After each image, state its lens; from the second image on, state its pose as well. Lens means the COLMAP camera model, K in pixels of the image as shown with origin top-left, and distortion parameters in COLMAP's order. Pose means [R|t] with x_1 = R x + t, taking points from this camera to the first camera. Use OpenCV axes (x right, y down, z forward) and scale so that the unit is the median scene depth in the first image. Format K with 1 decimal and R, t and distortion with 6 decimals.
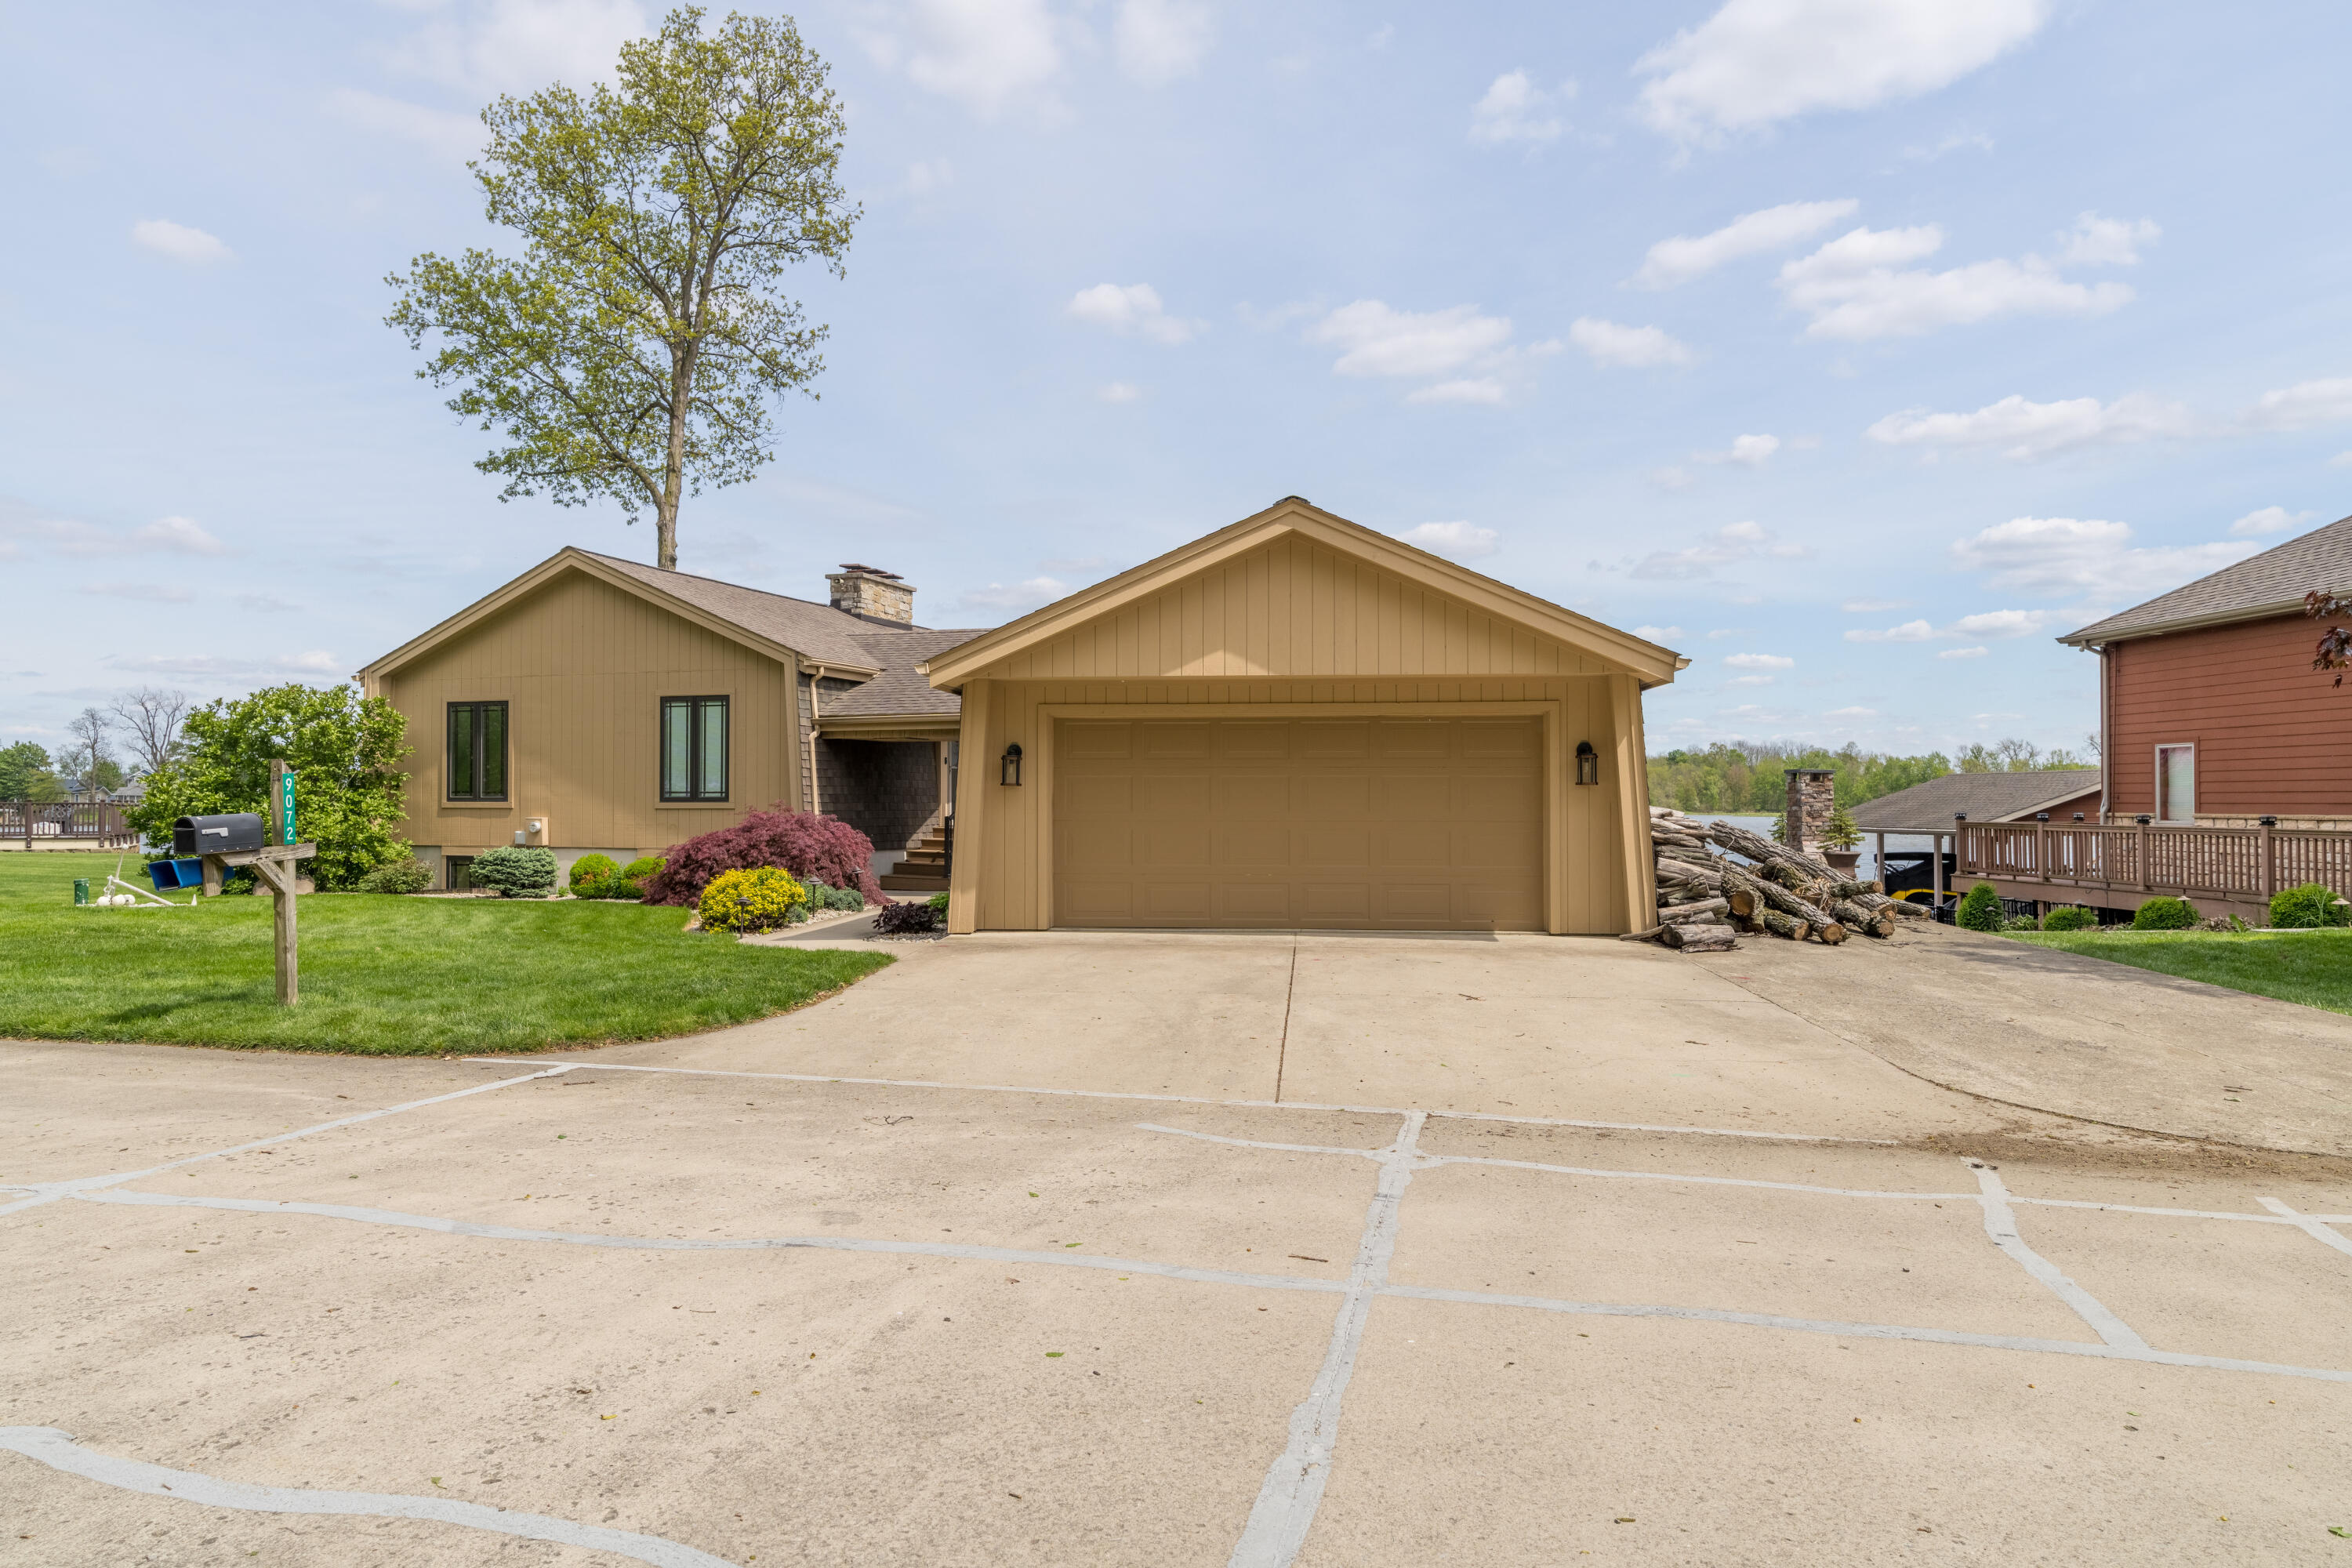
lens RADIAL K [[1473.0, 0, 1175.6], [0, 1473.0, 787.4], [0, 0, 1]] dist [0.008869, 0.005031]
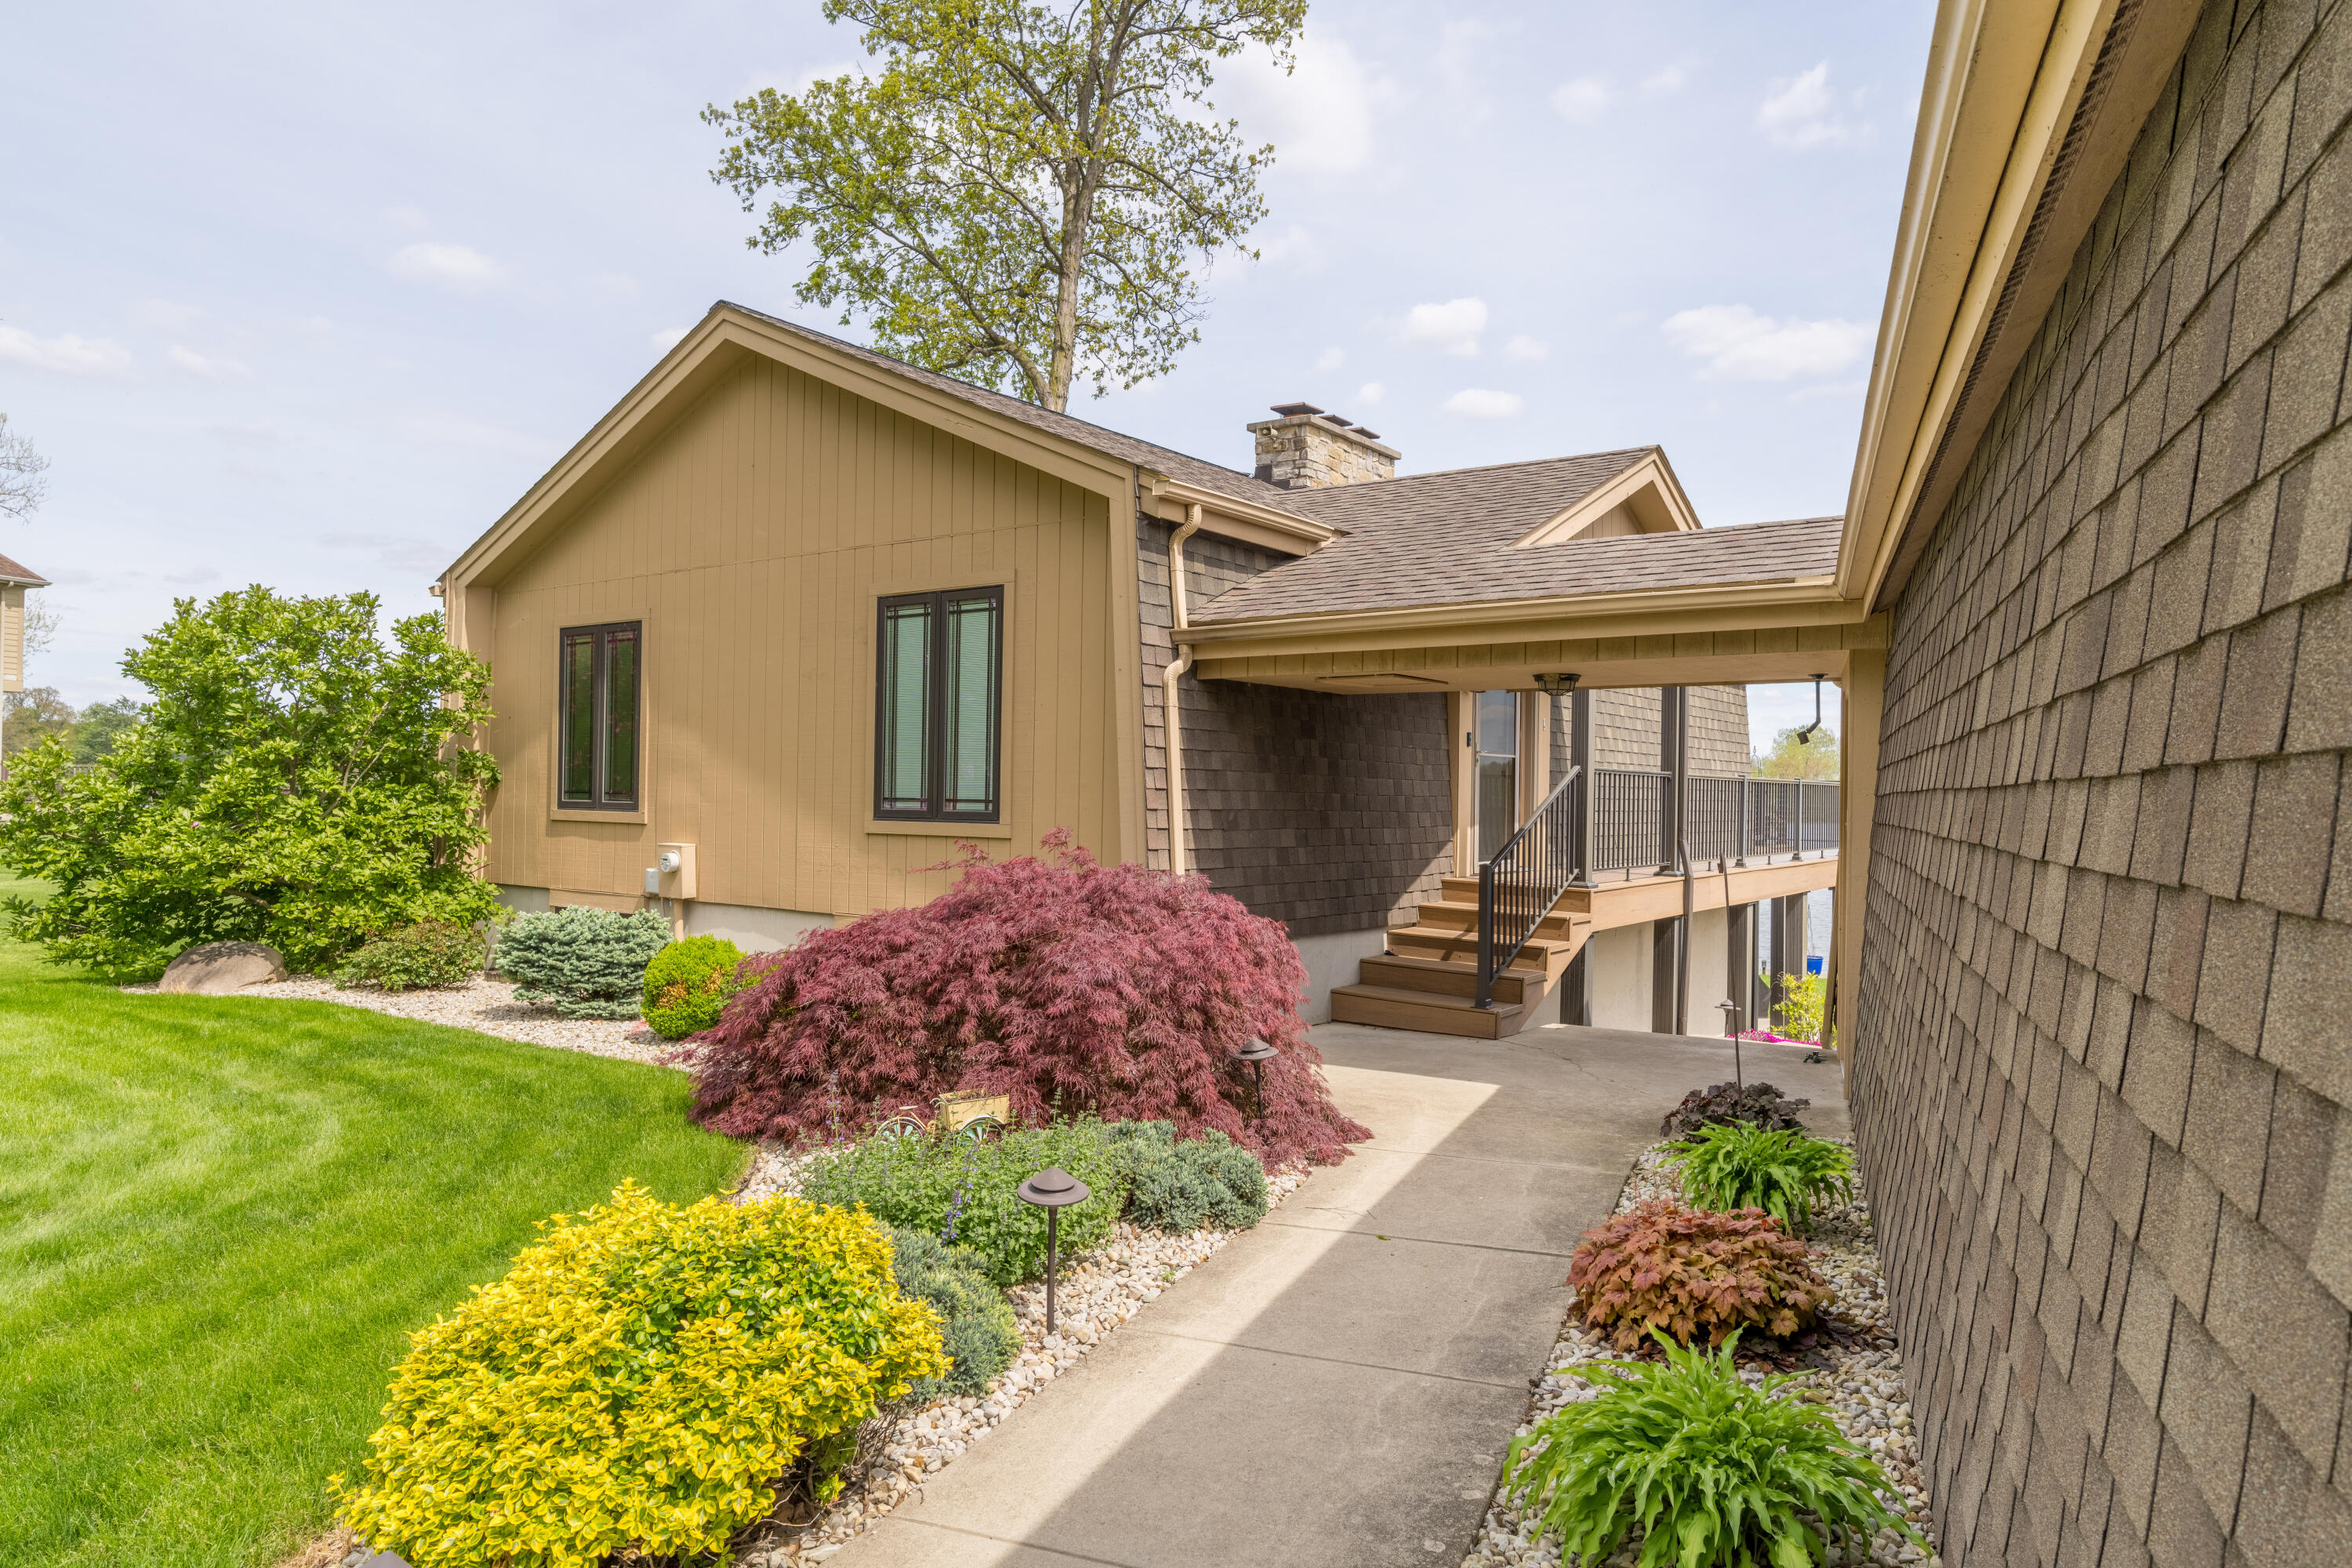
lens RADIAL K [[1473.0, 0, 1177.4], [0, 1473.0, 772.6], [0, 0, 1]] dist [0.008869, 0.005031]
pose [[0.953388, 0.009022, -0.301612, -0.069023], [-0.011548, 0.999912, -0.006594, -0.001857], [0.301525, 0.009770, 0.953408, 0.349186]]
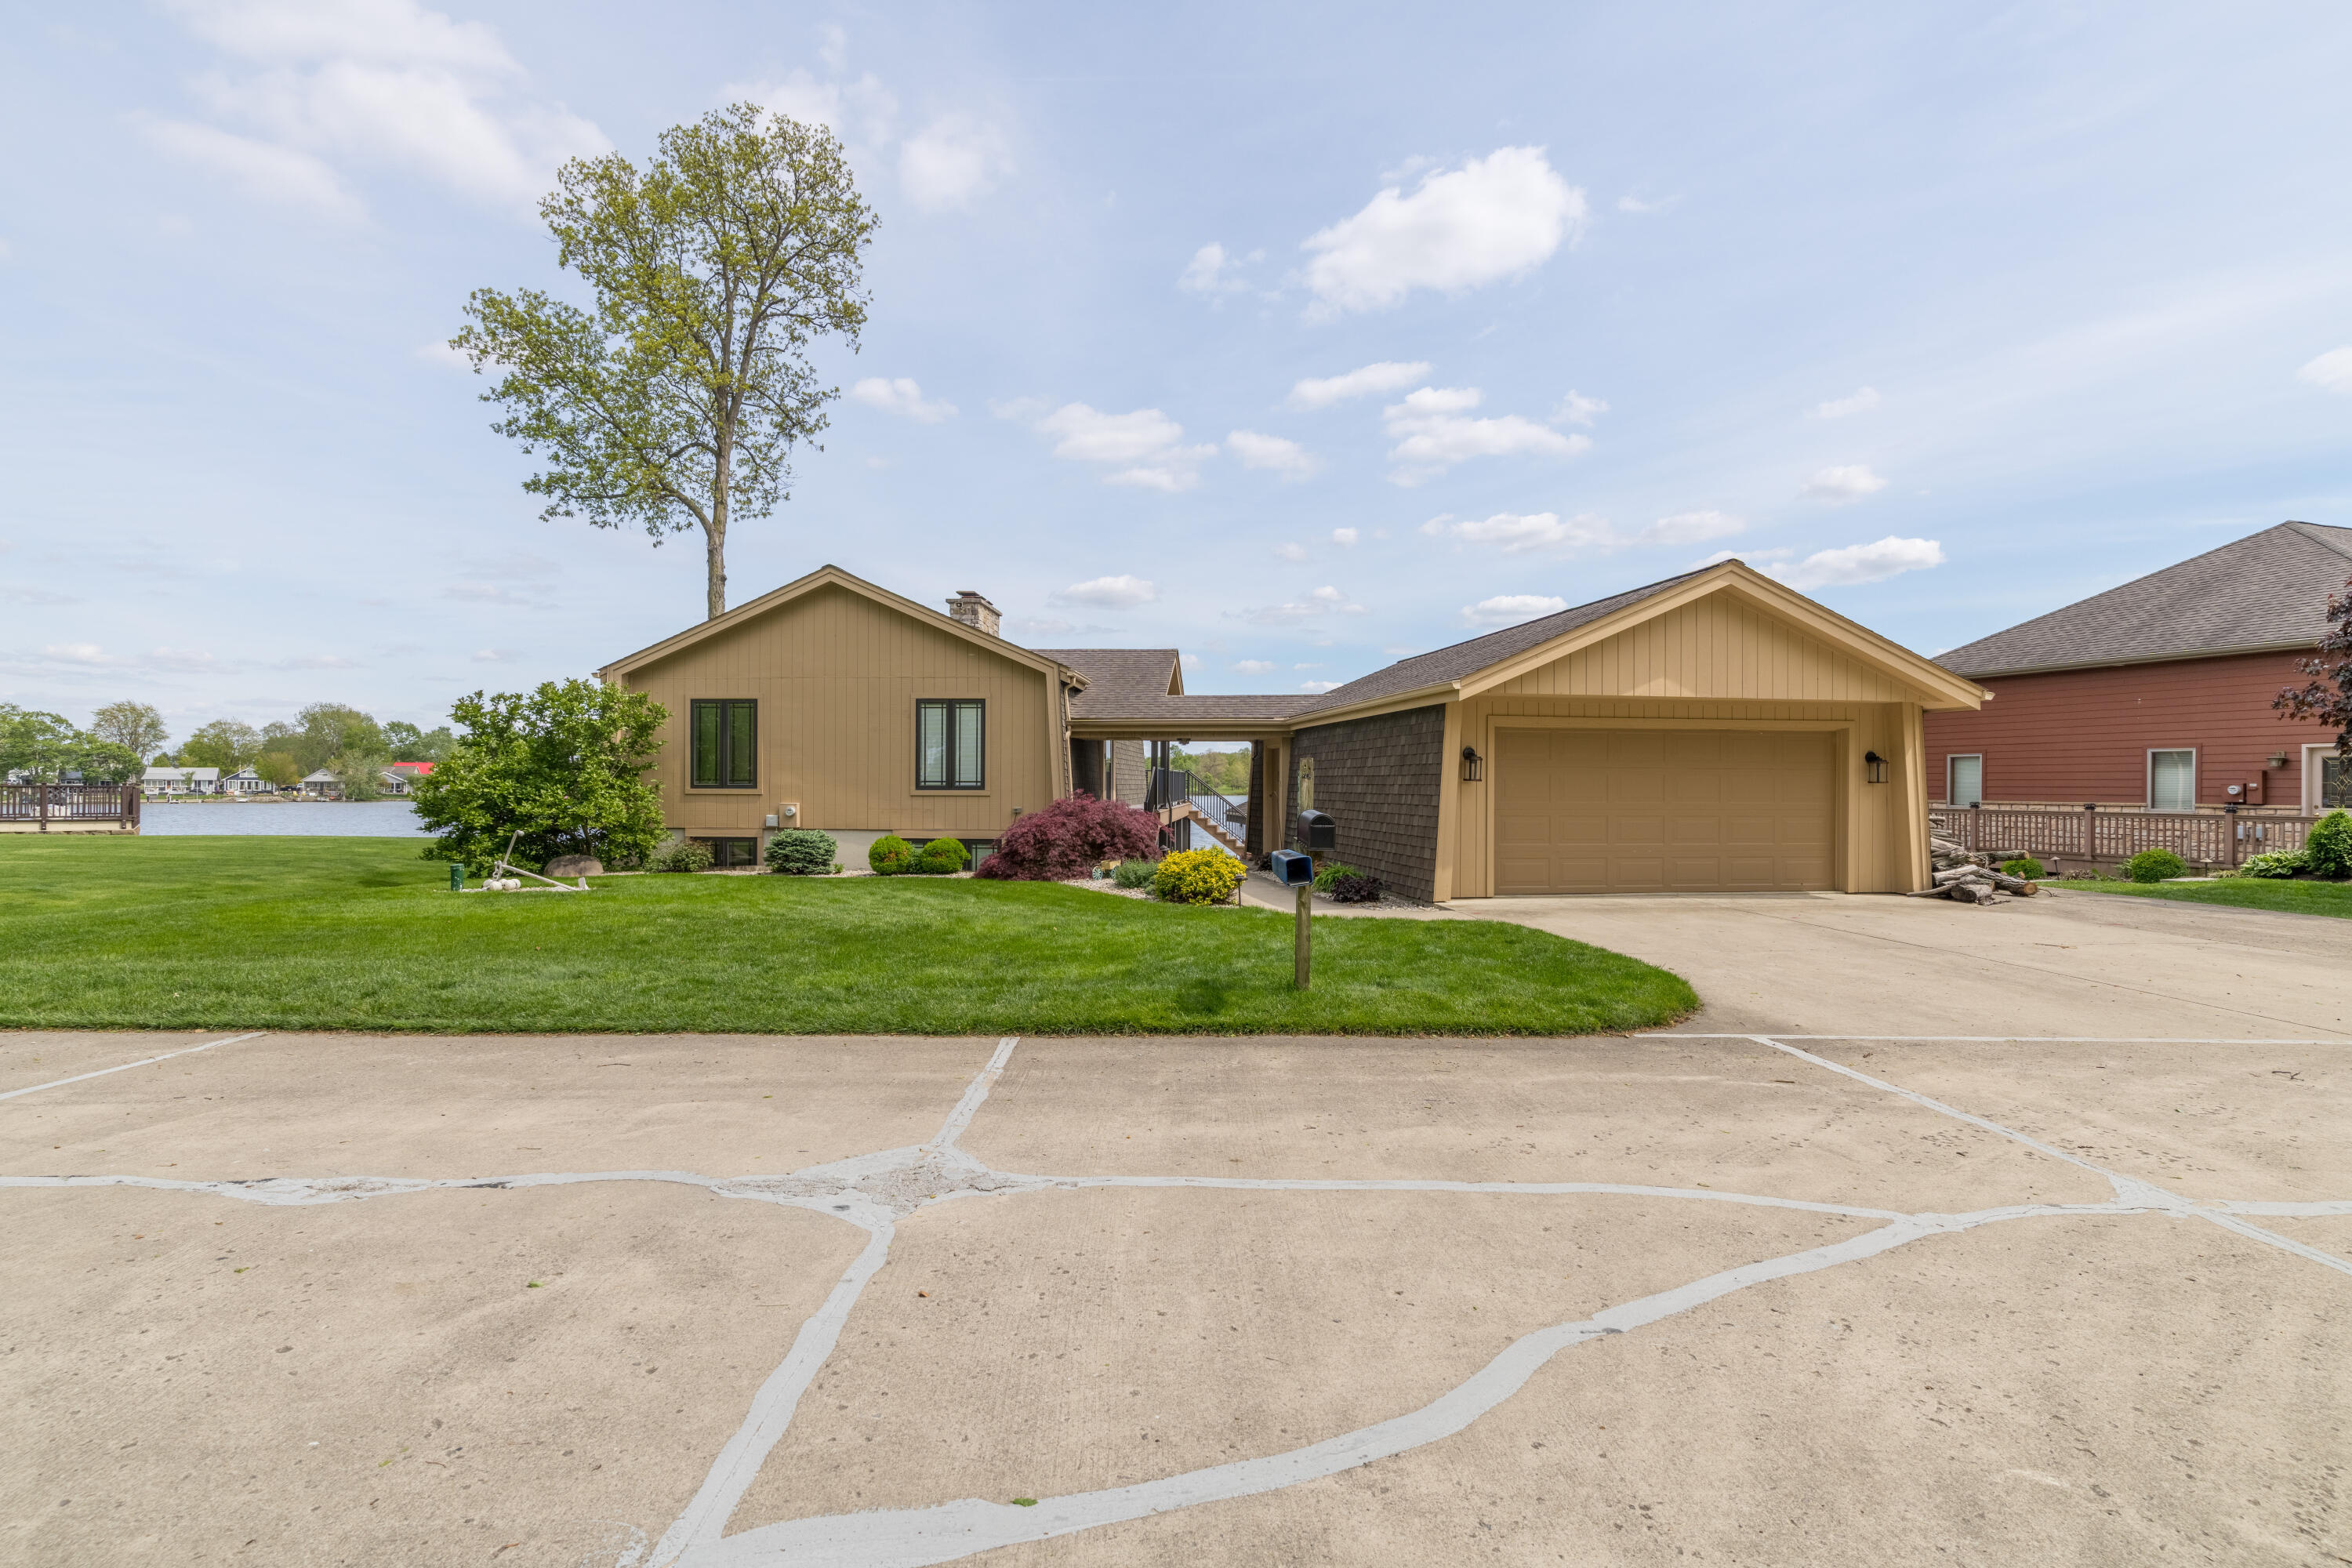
lens RADIAL K [[1127.8, 0, 1178.3], [0, 1127.8, 781.5], [0, 0, 1]] dist [-0.000910, 0.002711]
pose [[0.969023, 0.005023, 0.246918, -0.222475], [-0.006379, 0.999969, 0.004691, -0.001298], [-0.246887, -0.006121, 0.969025, 0.055331]]
